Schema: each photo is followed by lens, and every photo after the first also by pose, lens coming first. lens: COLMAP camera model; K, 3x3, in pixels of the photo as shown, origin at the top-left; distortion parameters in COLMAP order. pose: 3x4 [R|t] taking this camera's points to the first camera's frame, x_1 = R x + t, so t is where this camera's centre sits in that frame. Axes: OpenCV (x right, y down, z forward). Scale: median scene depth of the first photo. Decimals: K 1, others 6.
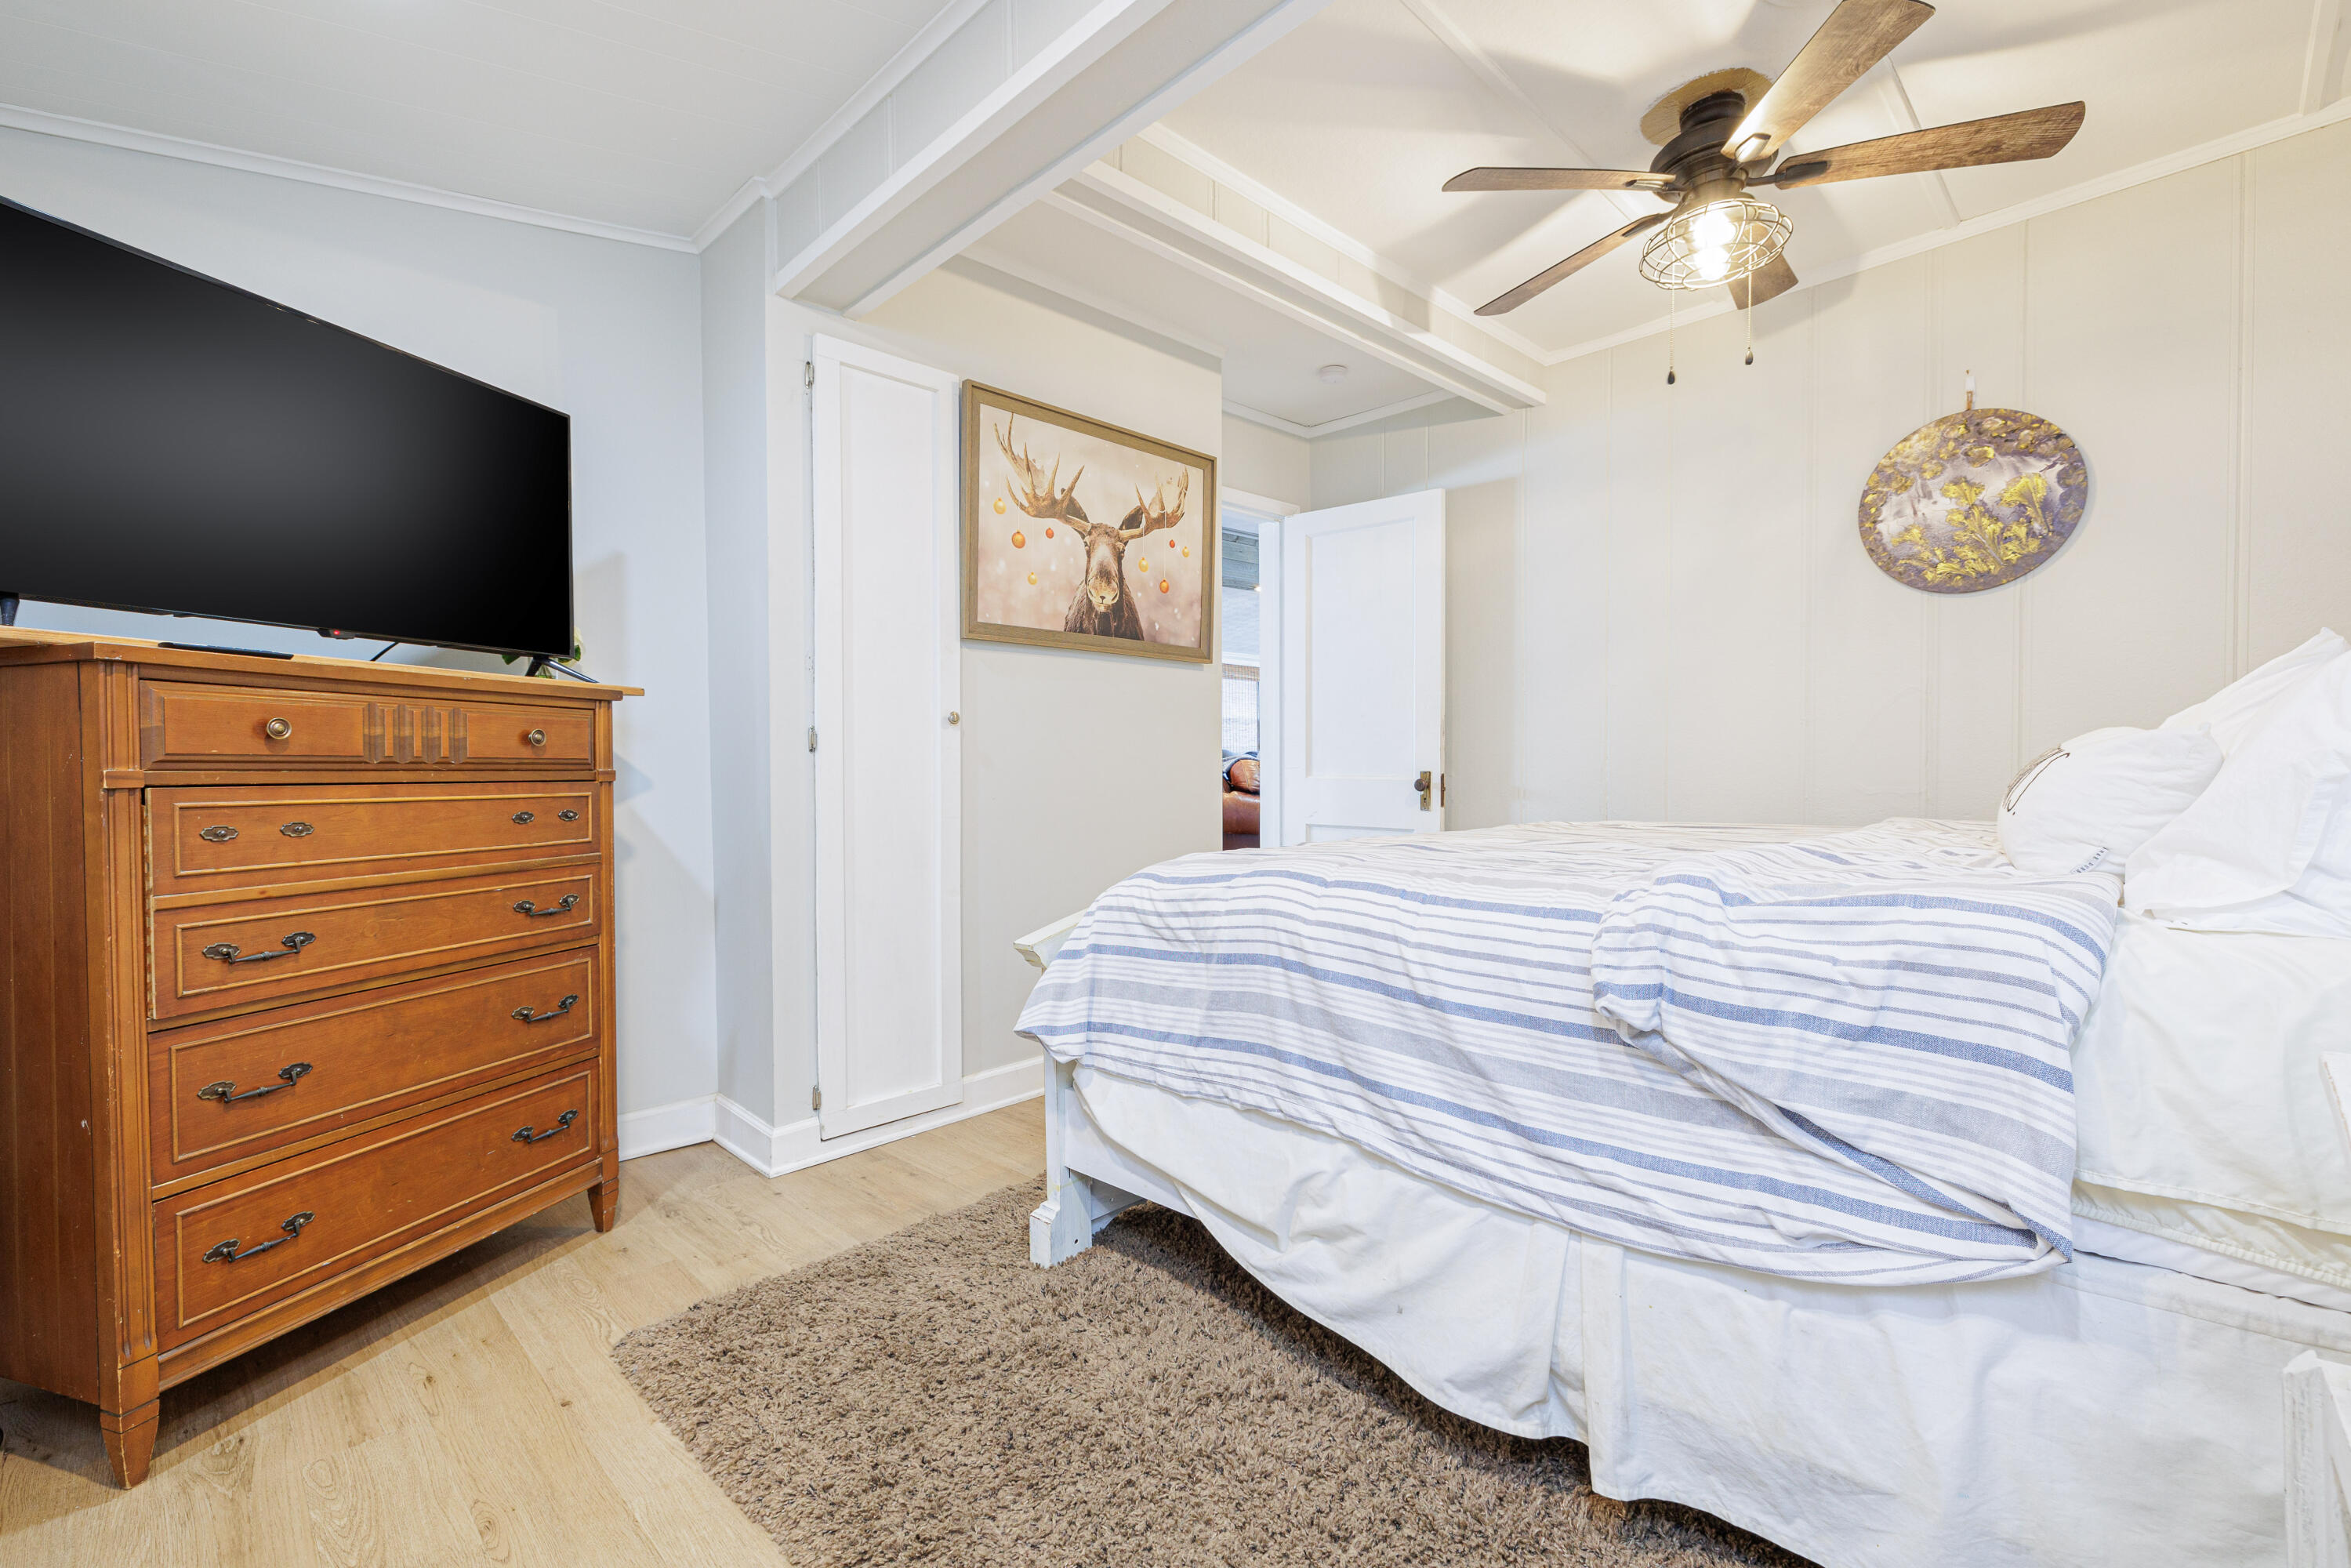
lens RADIAL K [[994.7, 0, 1172.2], [0, 994.7, 774.5], [0, 0, 1]] dist [0.001352, -0.000153]
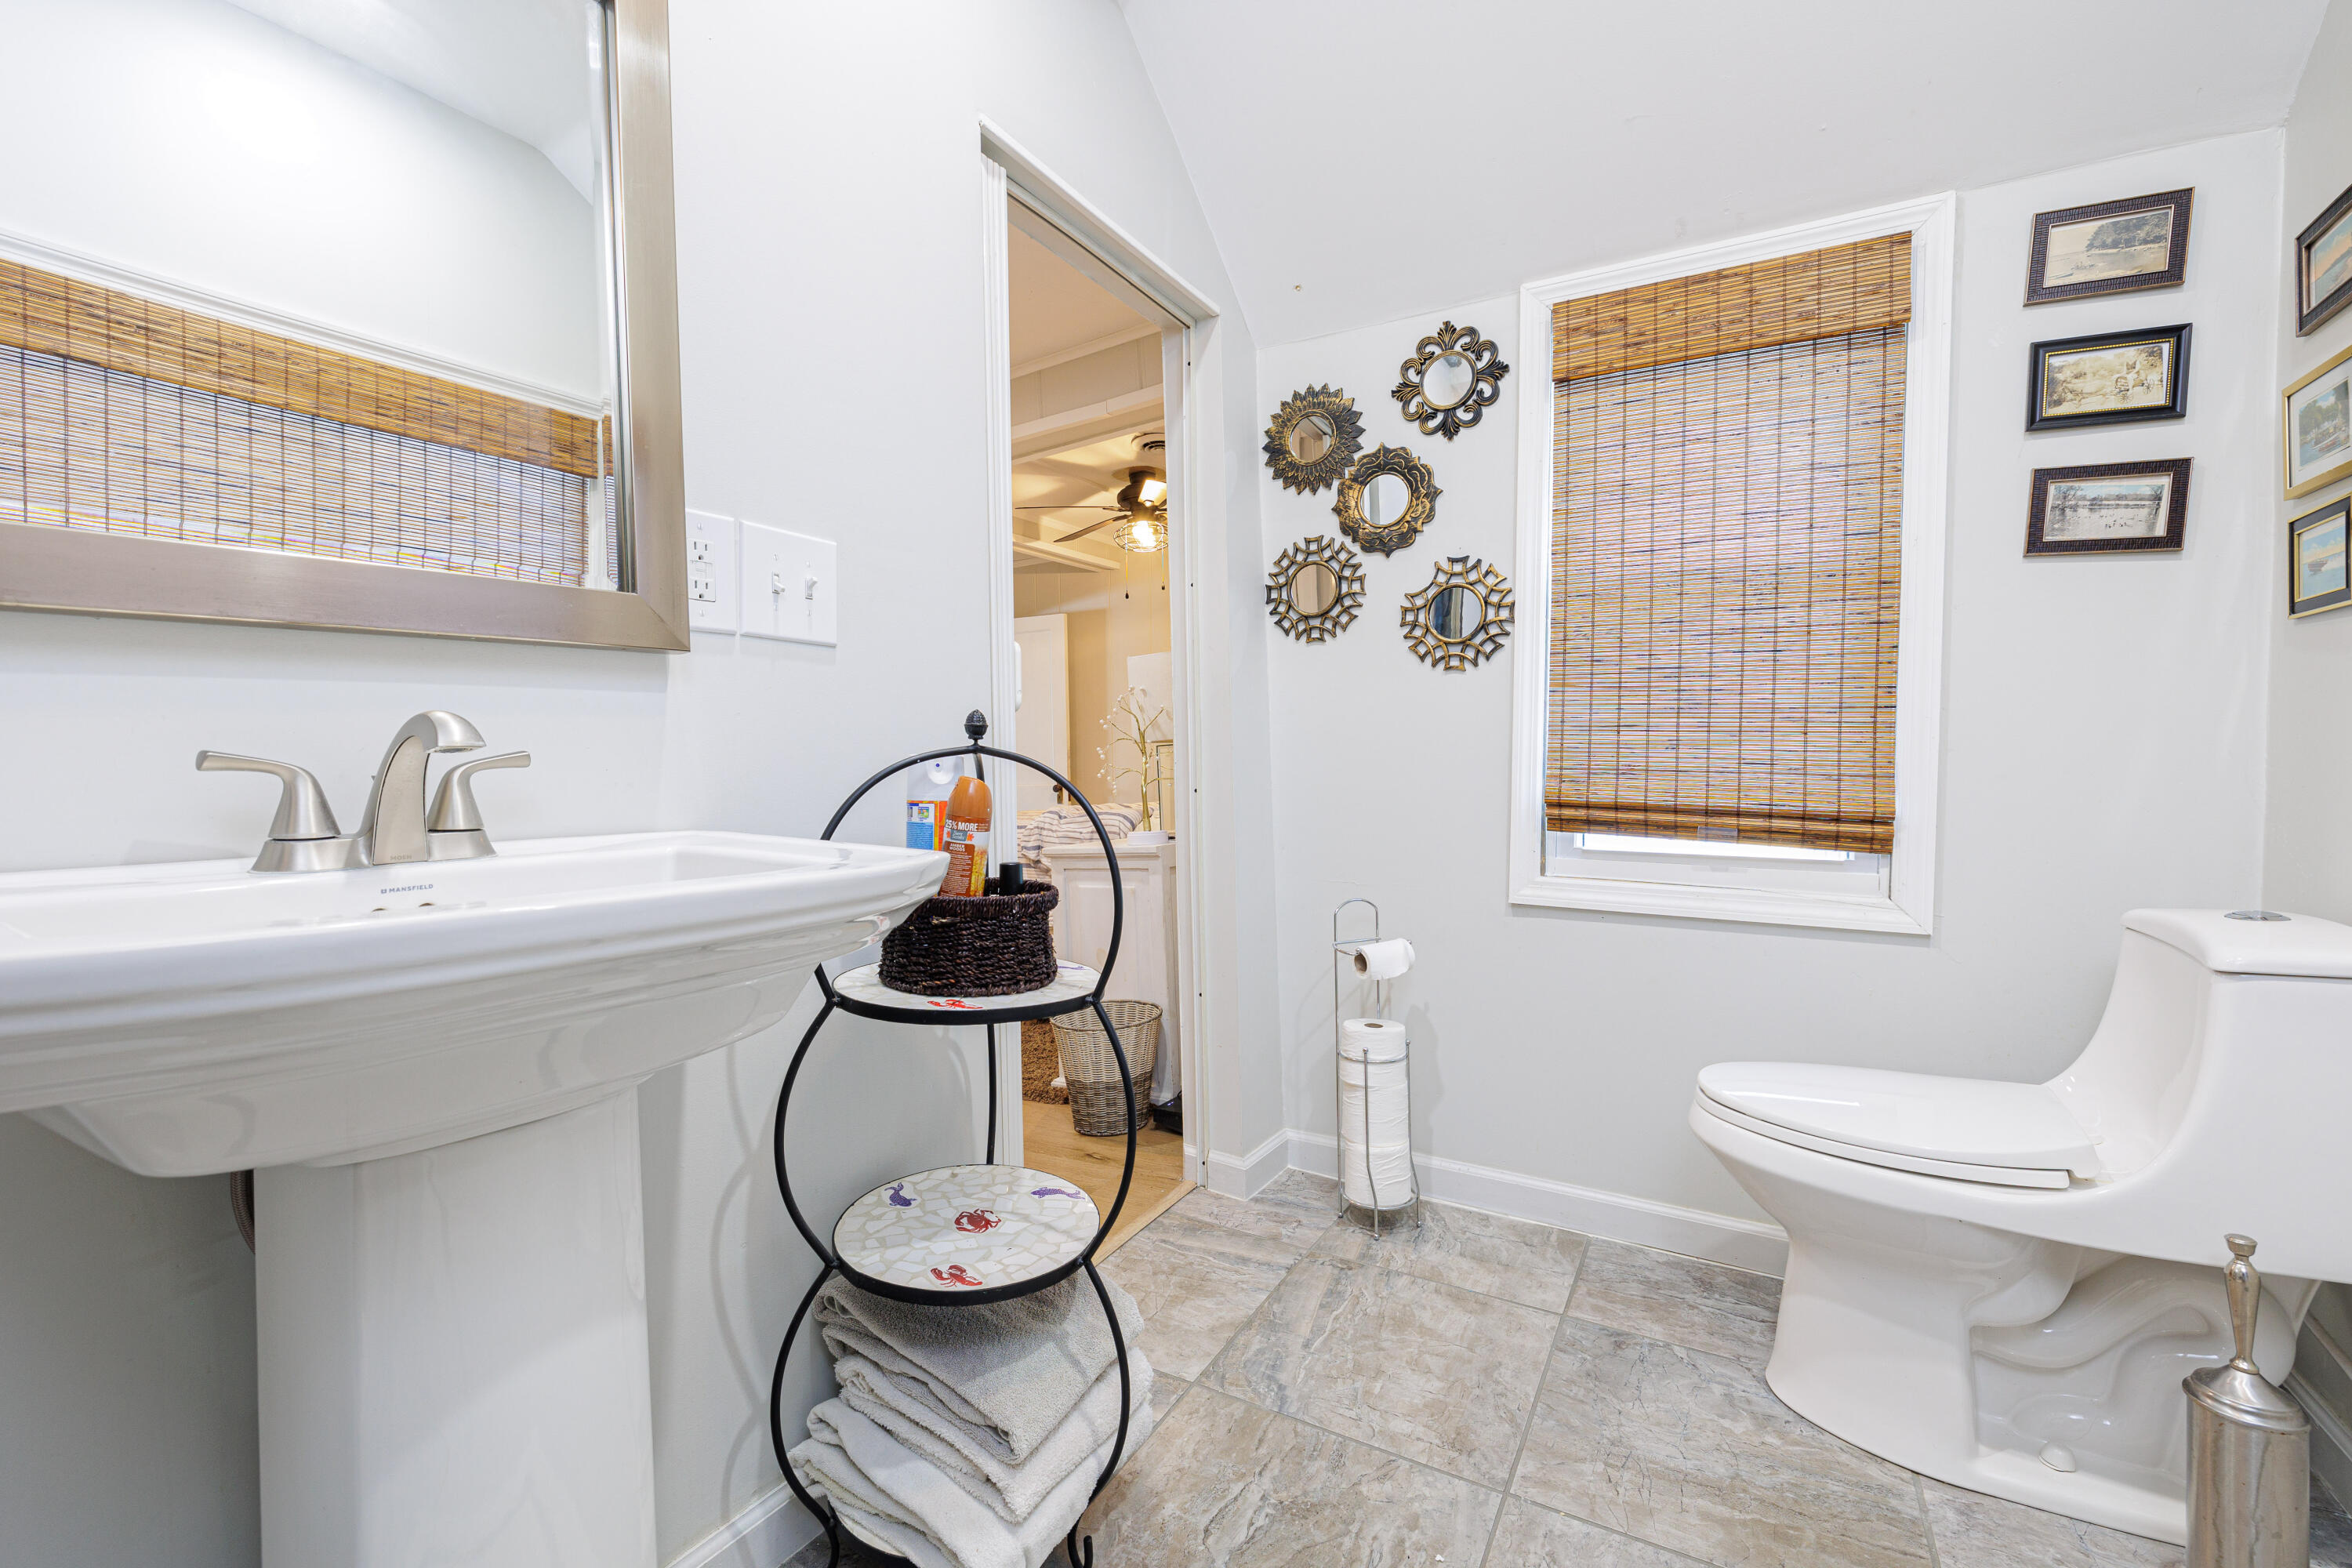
lens RADIAL K [[995.0, 0, 1174.5], [0, 995.0, 782.3], [0, 0, 1]] dist [0.001352, -0.000153]
pose [[0.974338, -0.009183, 0.224904, 0.083694], [0.010637, 0.999930, -0.005254, 0.014425], [-0.224840, 0.007511, 0.974367, -0.846574]]
